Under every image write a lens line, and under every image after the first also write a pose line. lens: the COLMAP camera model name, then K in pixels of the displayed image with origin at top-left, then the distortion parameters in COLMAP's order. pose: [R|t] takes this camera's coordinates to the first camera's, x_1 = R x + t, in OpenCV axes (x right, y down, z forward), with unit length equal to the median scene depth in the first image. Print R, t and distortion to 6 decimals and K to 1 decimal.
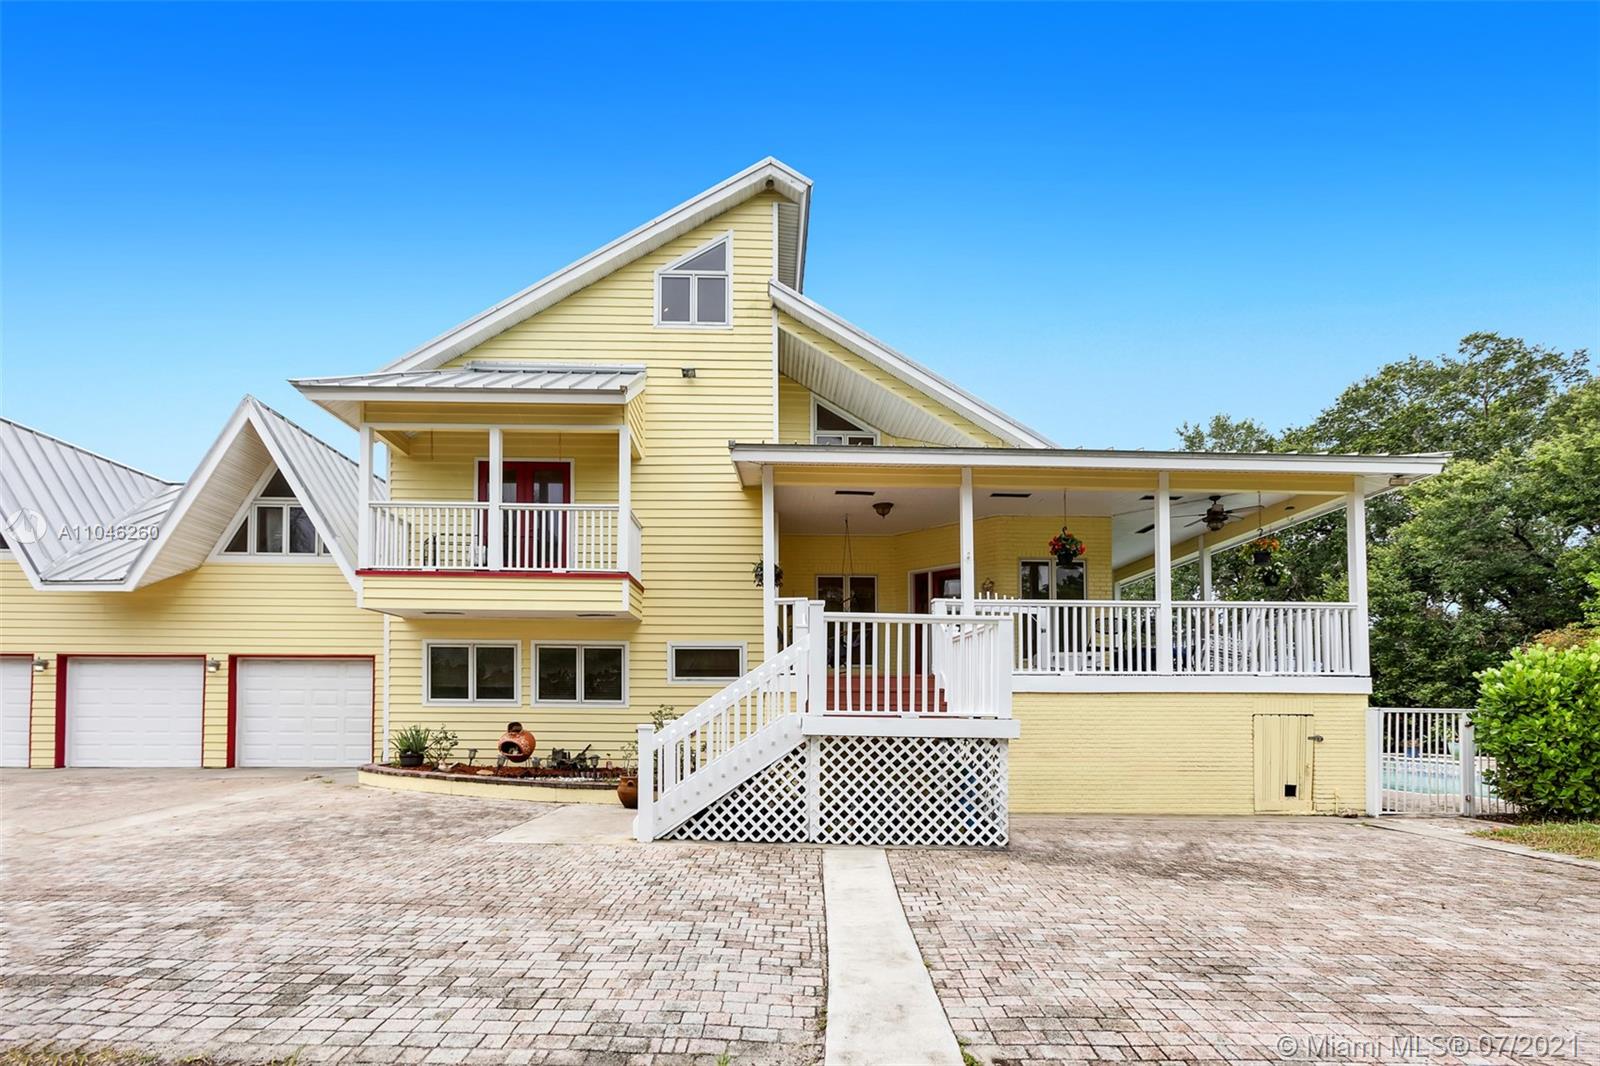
lens RADIAL K [[700.8, 0, 786.6], [0, 700.8, 702.0], [0, 0, 1]] dist [-0.000427, 0.000024]
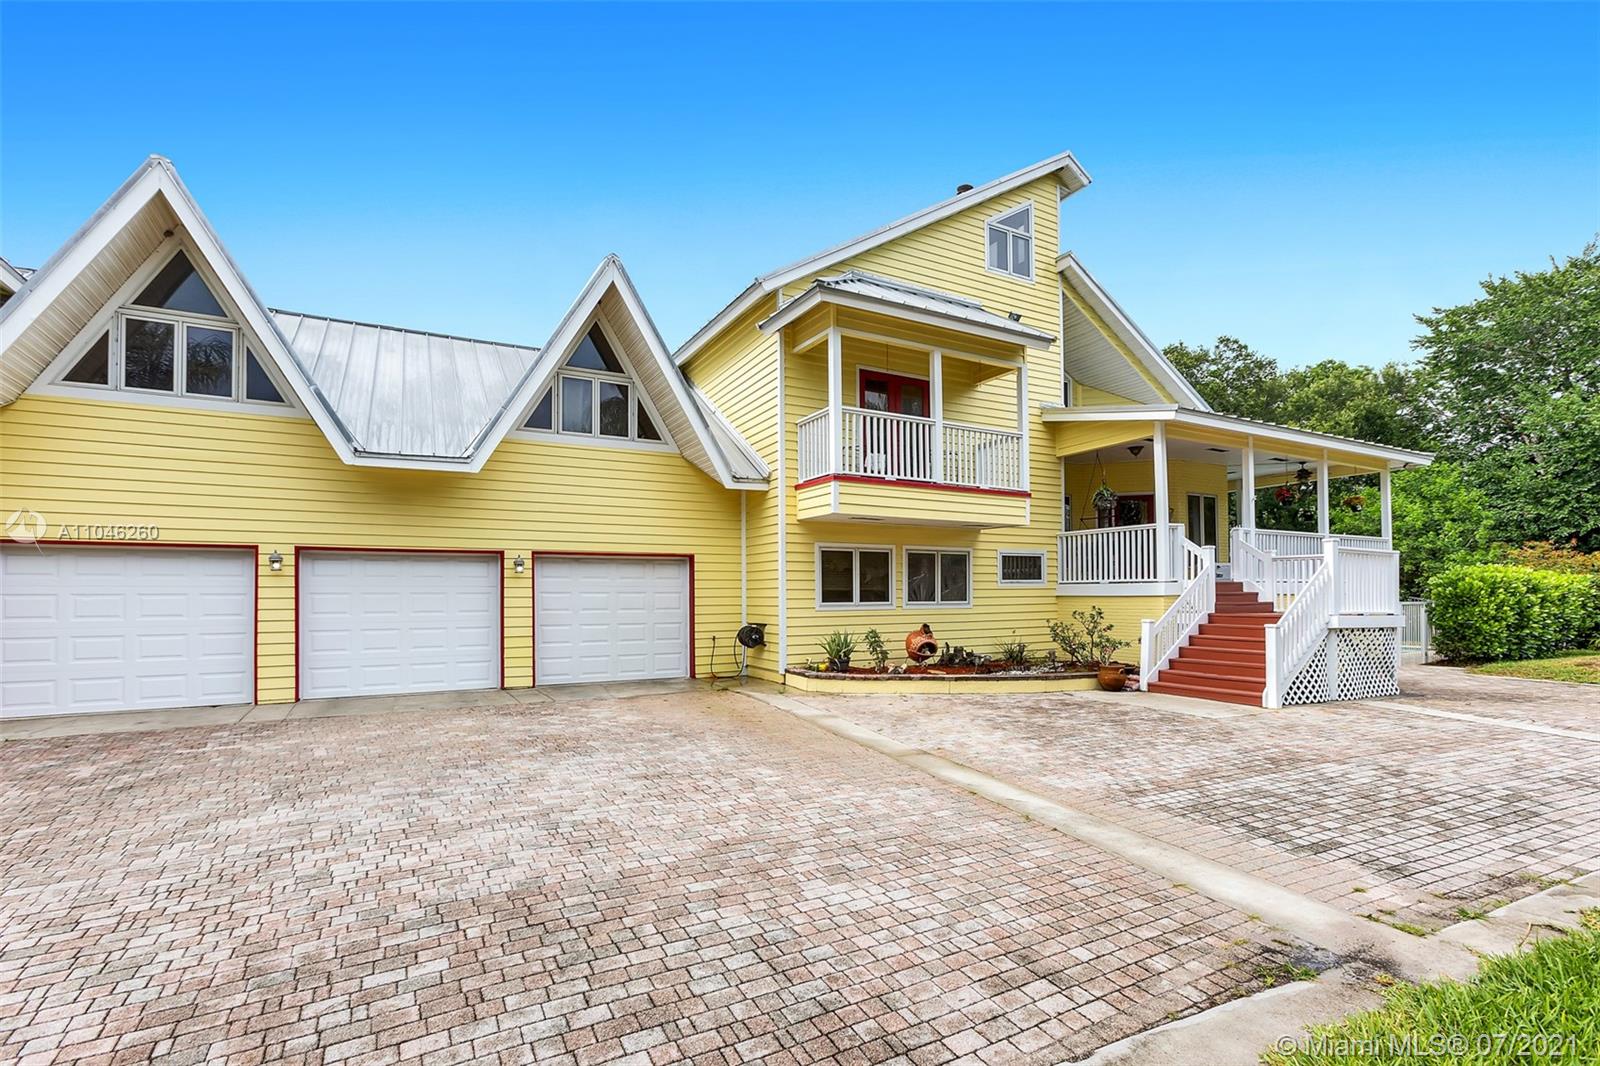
lens RADIAL K [[731.8, 0, 818.7], [0, 731.8, 589.5], [0, 0, 1]] dist [-0.001308, 0.000086]
pose [[0.887422, -0.005406, 0.460926, -0.981216], [0.003726, 0.999983, 0.004554, -0.027092], [-0.460943, -0.002324, 0.887427, 0.076742]]
